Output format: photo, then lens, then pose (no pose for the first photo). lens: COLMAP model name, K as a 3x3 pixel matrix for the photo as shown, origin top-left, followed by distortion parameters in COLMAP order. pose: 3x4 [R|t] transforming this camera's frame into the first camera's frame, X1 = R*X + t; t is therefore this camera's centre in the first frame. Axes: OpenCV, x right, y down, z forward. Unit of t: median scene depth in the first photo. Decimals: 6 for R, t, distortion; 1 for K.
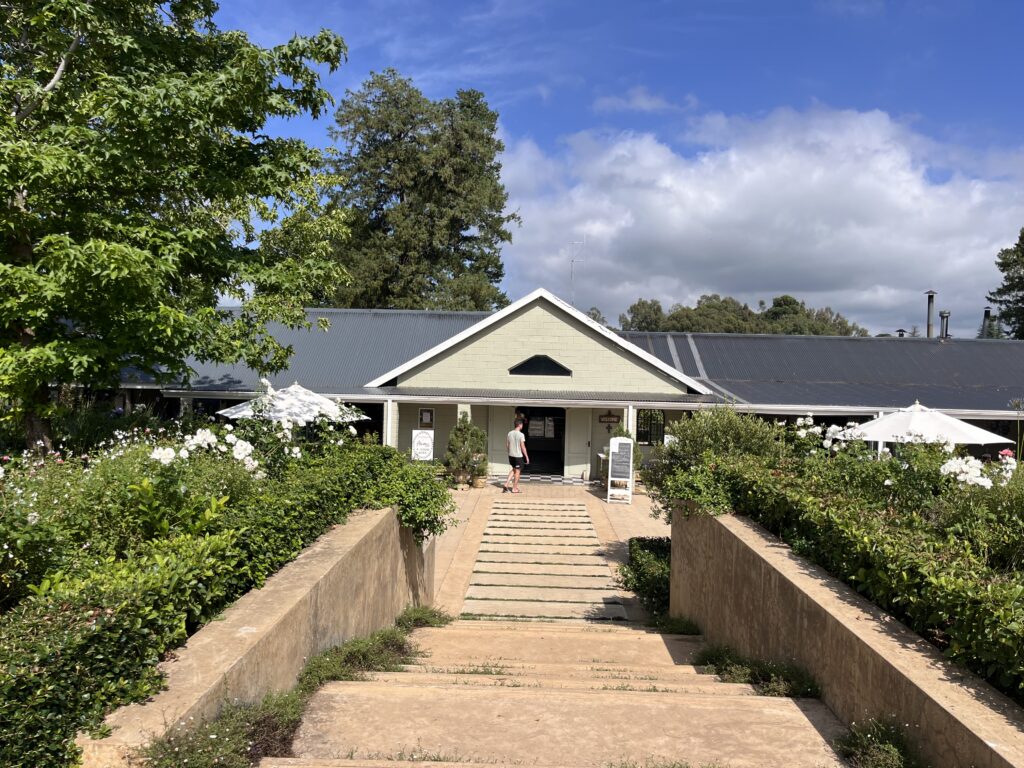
lens RADIAL K [[745.8, 0, 512.0], [0, 745.8, 384.0], [0, 0, 1]] dist [0.051052, -0.000914]
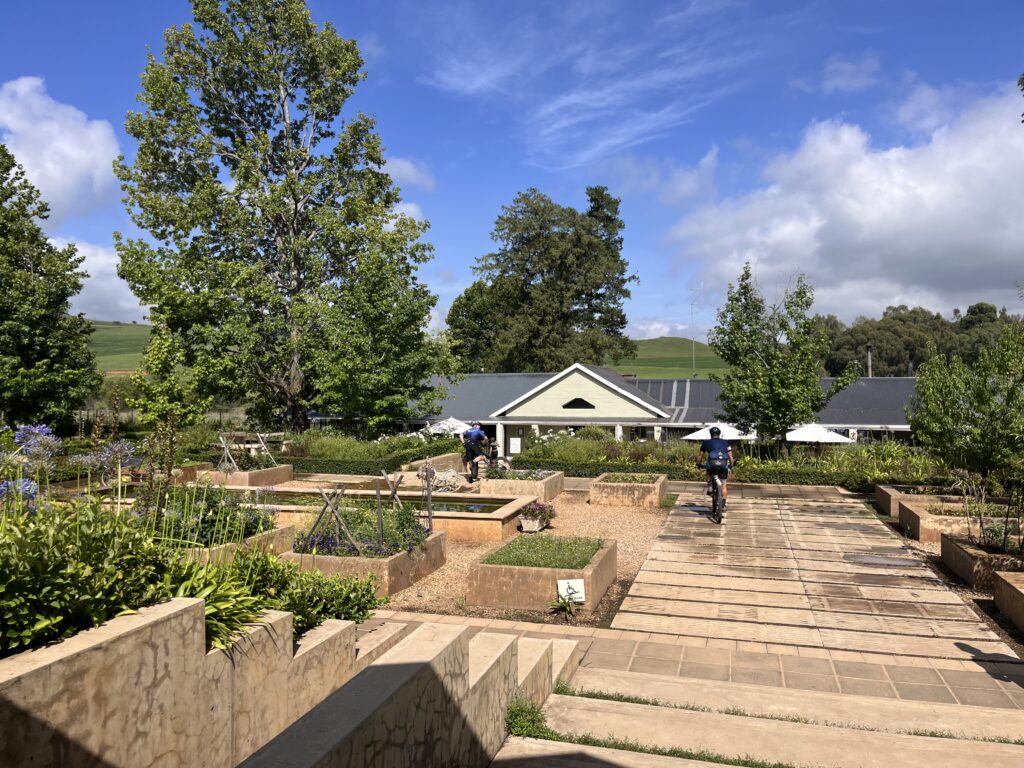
lens RADIAL K [[745.8, 0, 512.0], [0, 745.8, 384.0], [0, 0, 1]] dist [0.051052, -0.000914]
pose [[0.966361, -0.028272, -0.255629, 0.157262], [0.022172, 0.999397, -0.026716, -0.012092], [0.256230, 0.020150, 0.966406, -0.380848]]
